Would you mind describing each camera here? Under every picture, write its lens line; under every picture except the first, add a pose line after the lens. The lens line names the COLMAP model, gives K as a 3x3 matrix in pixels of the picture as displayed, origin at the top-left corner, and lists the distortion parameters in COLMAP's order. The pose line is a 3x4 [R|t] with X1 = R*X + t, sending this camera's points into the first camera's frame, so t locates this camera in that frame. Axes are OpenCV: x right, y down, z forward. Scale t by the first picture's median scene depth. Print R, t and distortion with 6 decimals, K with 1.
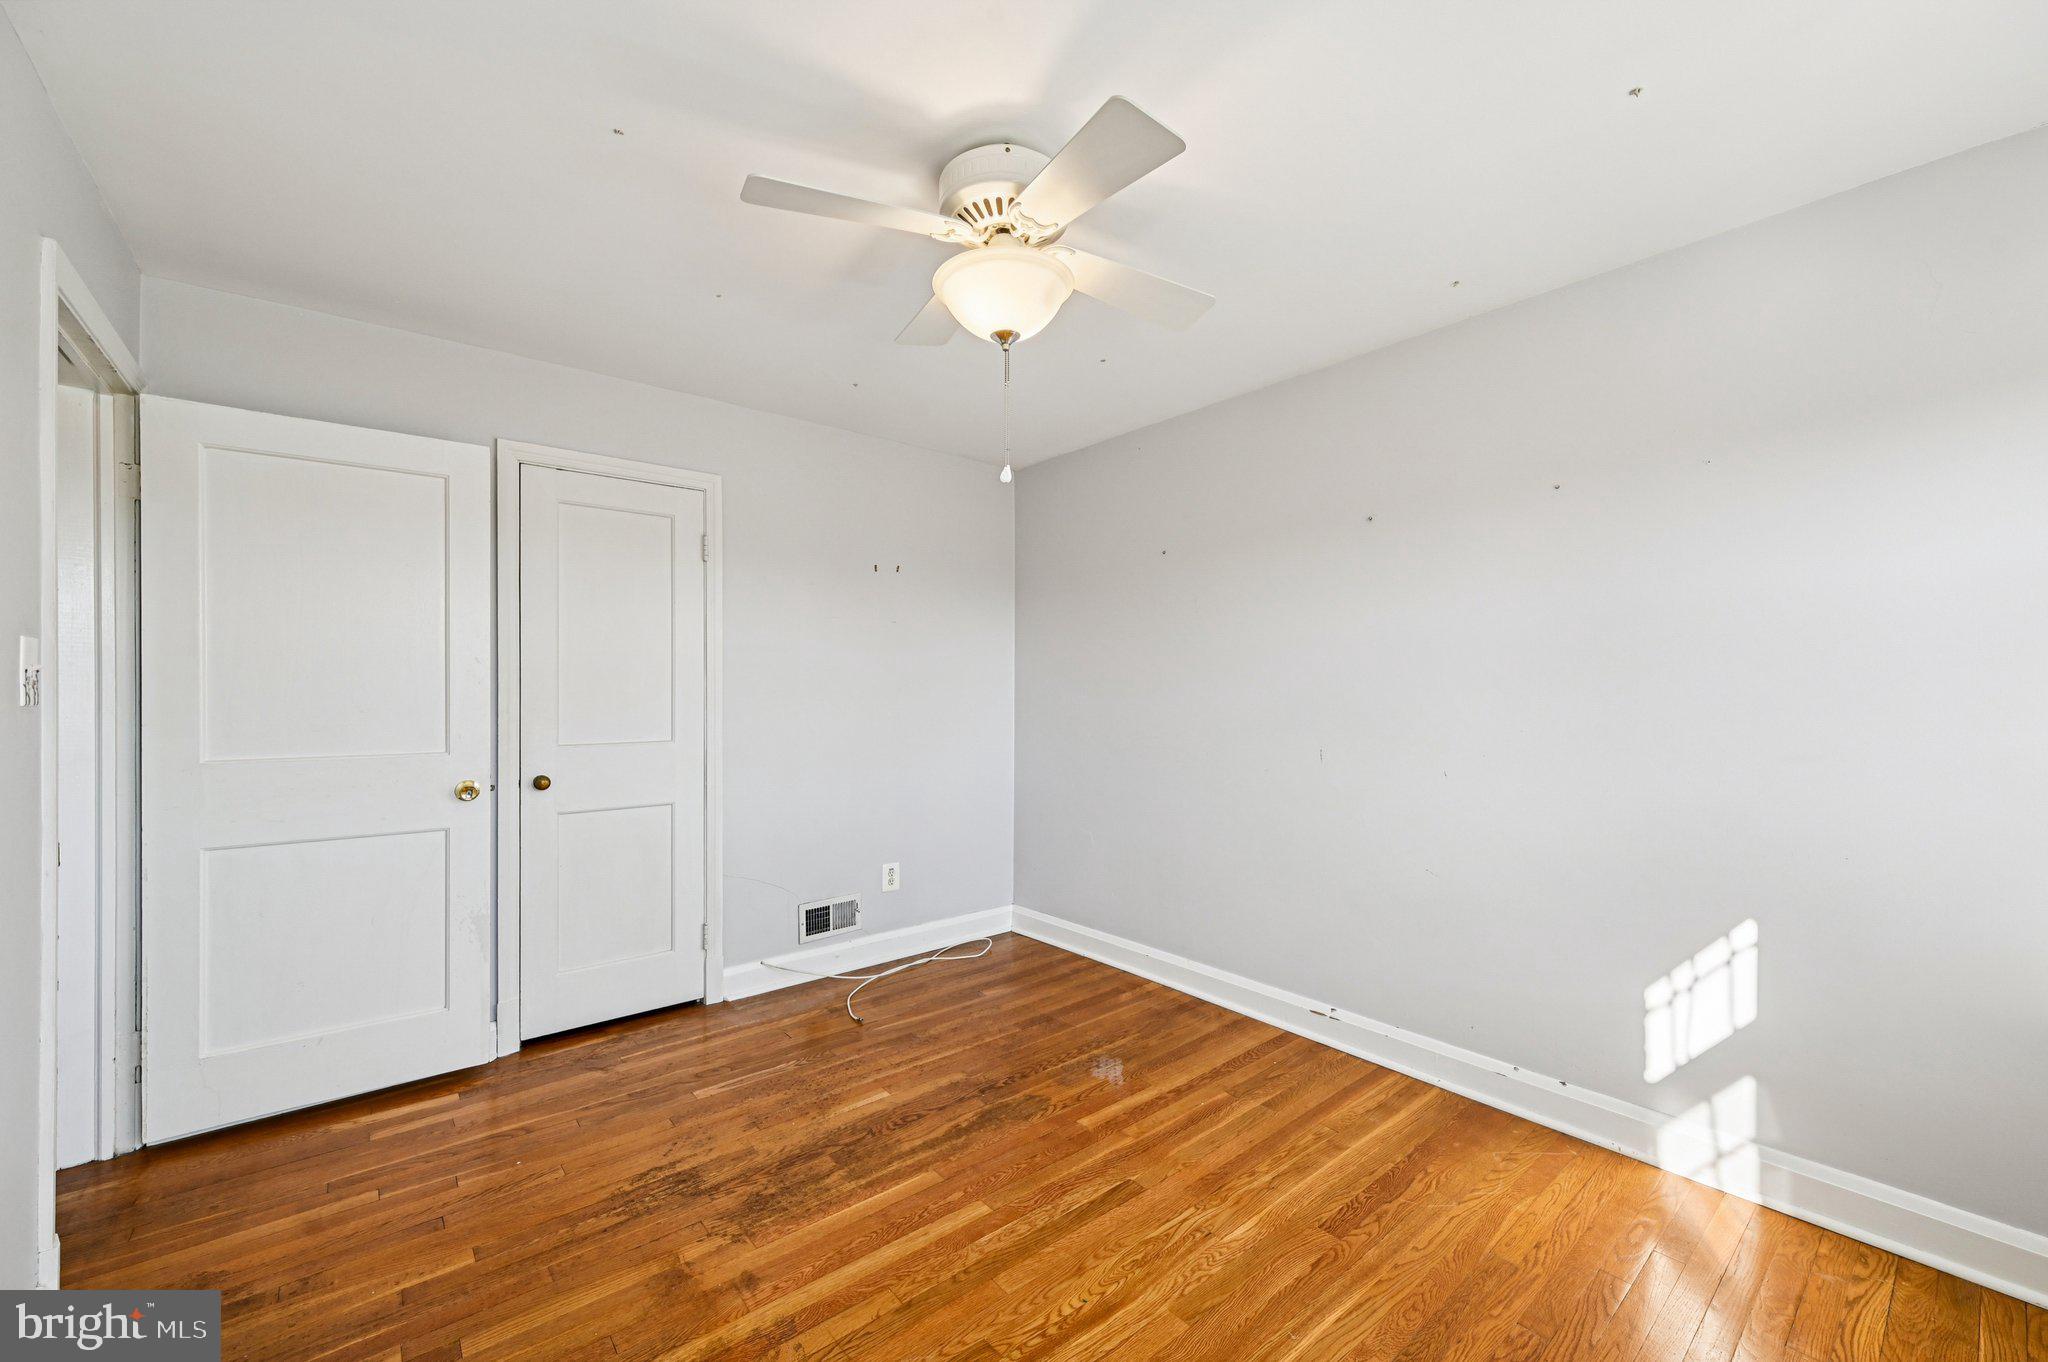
lens RADIAL K [[806.0, 0, 1032.4], [0, 806.0, 688.8], [0, 0, 1]] dist [-0.002058, -0.000286]
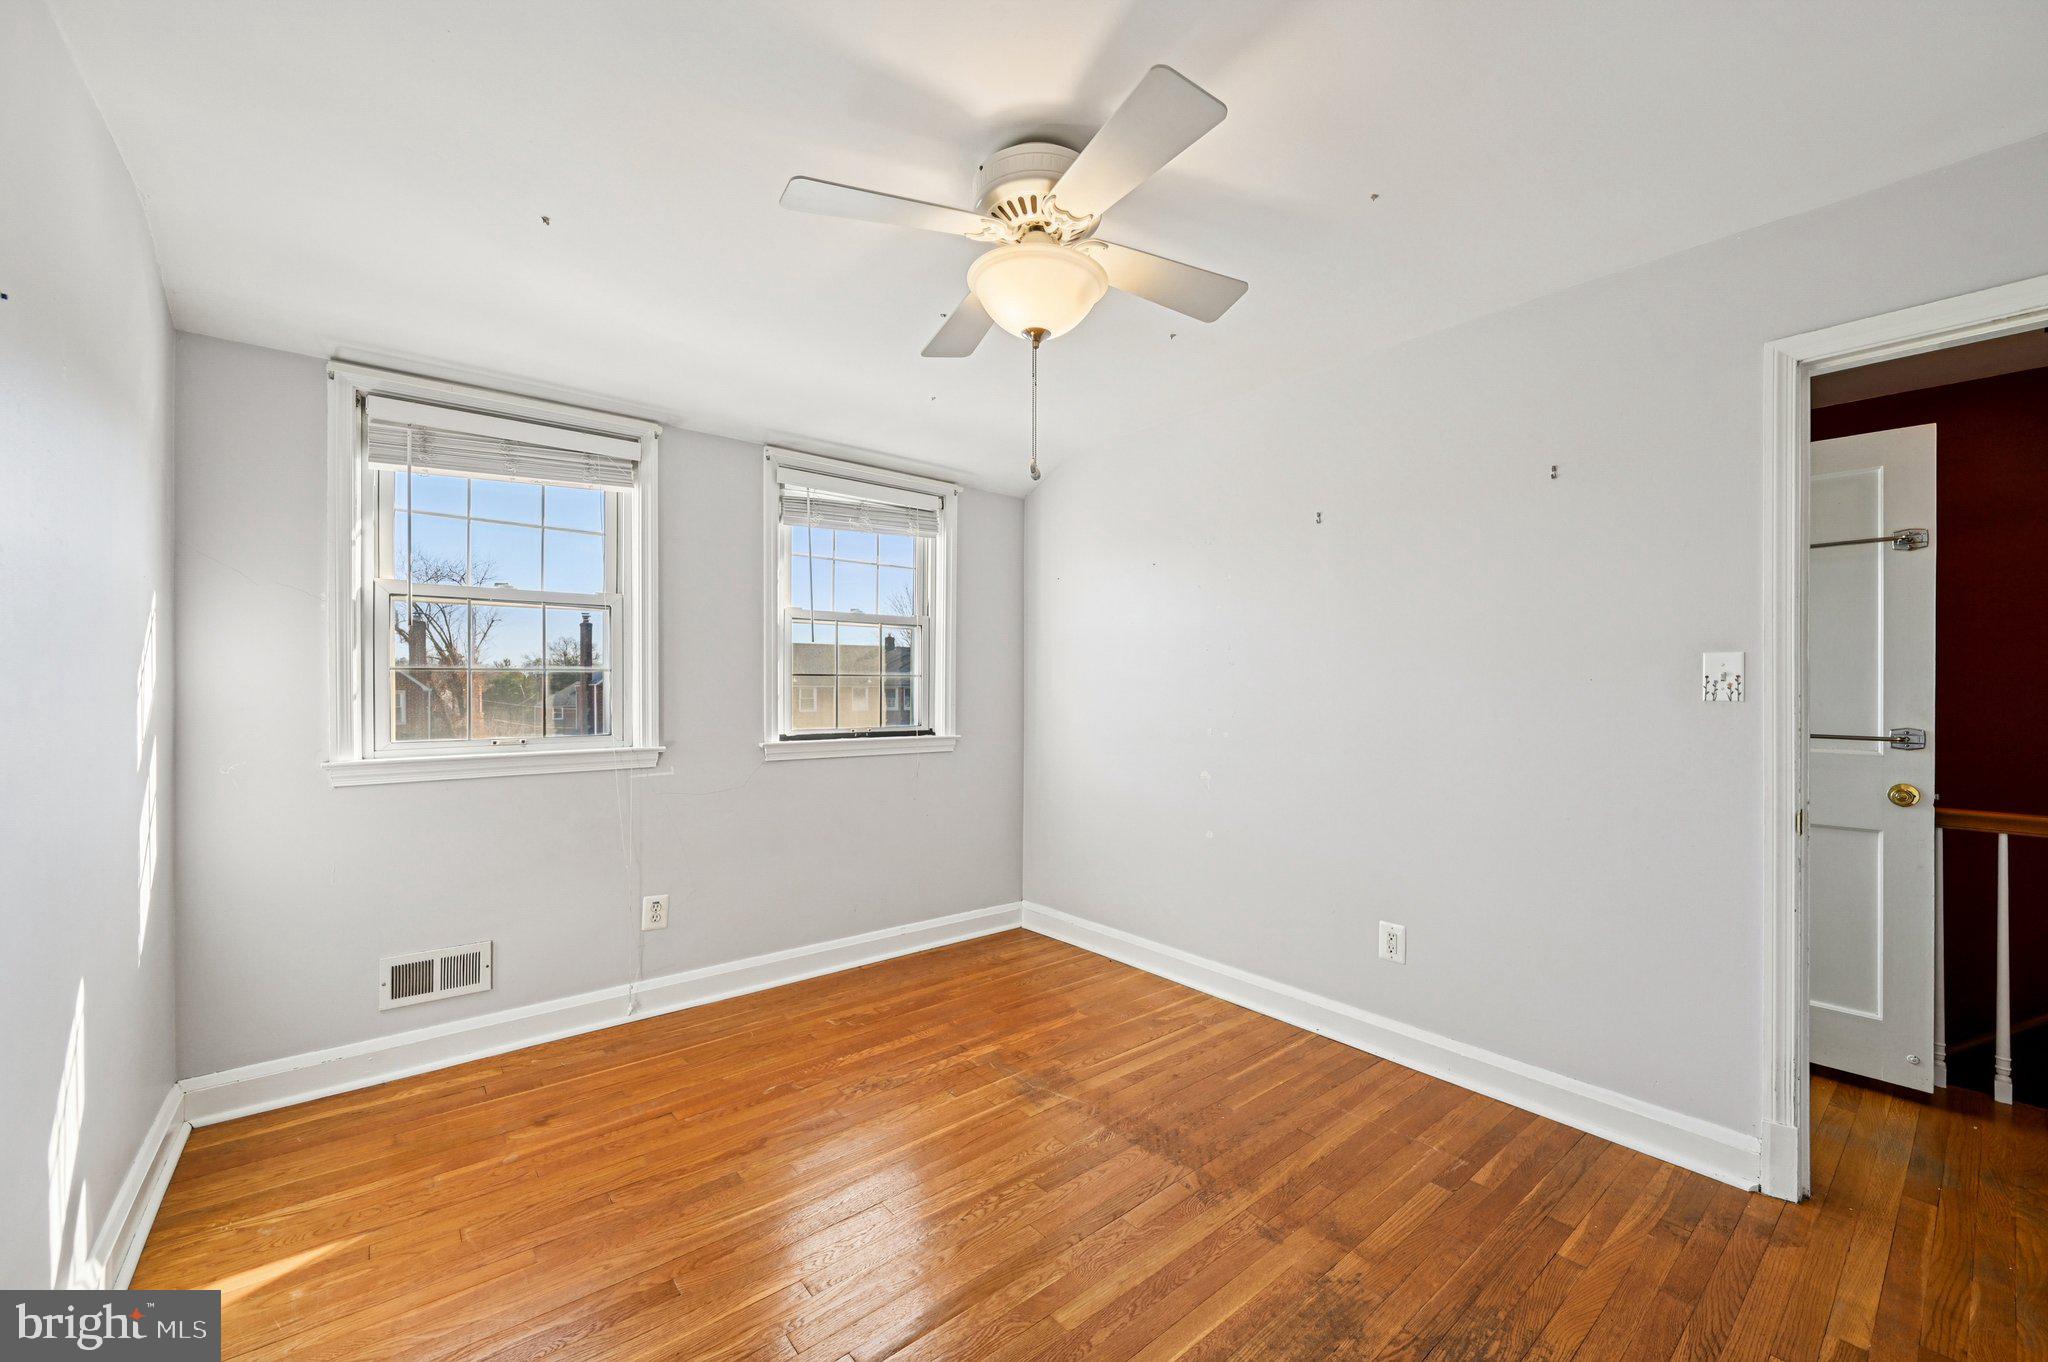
lens RADIAL K [[806.0, 0, 1032.4], [0, 806.0, 688.8], [0, 0, 1]] dist [-0.002058, -0.000286]
pose [[-0.999988, -0.000682, 0.004850, -0.025358], [-0.000665, 0.999994, 0.003485, -0.002259], [-0.004853, 0.003481, -0.999982, 1.397909]]
